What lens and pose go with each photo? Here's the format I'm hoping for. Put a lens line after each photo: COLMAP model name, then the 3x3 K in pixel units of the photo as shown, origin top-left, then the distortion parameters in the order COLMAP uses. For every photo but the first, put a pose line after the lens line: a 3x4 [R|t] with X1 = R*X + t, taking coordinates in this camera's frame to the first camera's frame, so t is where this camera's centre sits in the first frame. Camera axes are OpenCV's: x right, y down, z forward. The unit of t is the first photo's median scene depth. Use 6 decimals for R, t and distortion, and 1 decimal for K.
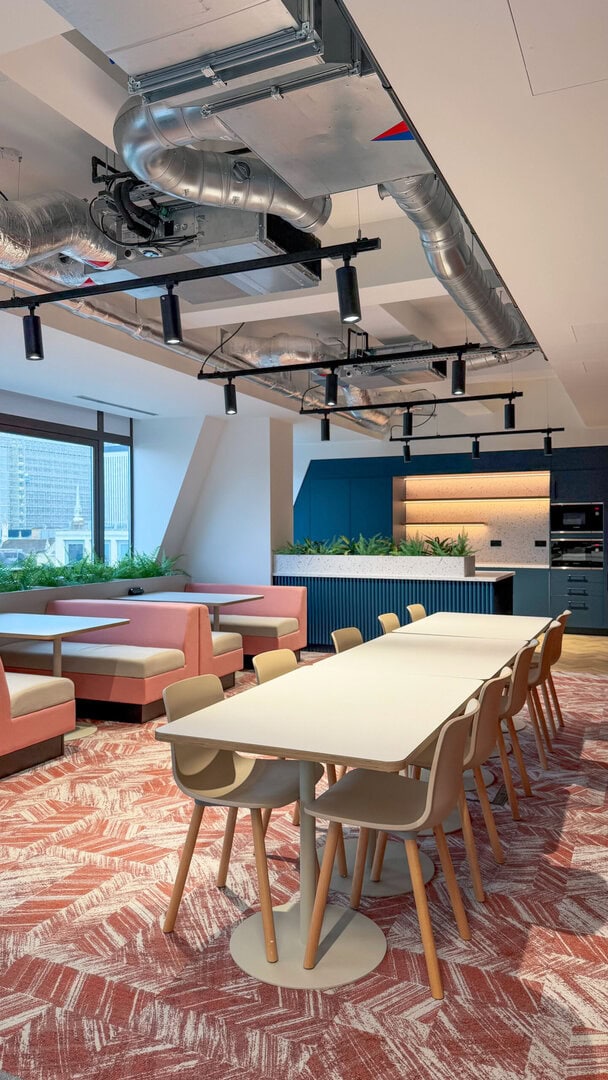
lens RADIAL K [[726.7, 0, 300.7], [0, 726.7, 537.9], [0, 0, 1]] dist [0.028560, -0.016920]
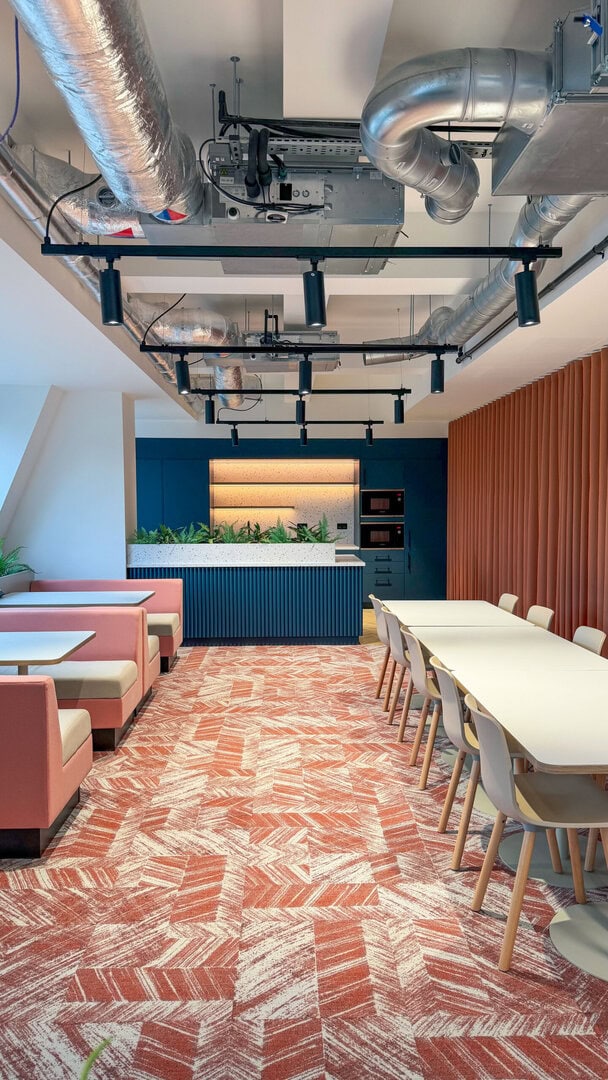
lens RADIAL K [[726.7, 0, 299.9], [0, 726.7, 537.8], [0, 0, 1]] dist [0.028560, -0.016920]
pose [[0.904673, -0.019480, 0.425662, -0.455189], [0.005485, 0.999404, 0.034081, -0.030051], [-0.426072, -0.028497, 0.904240, 0.152145]]
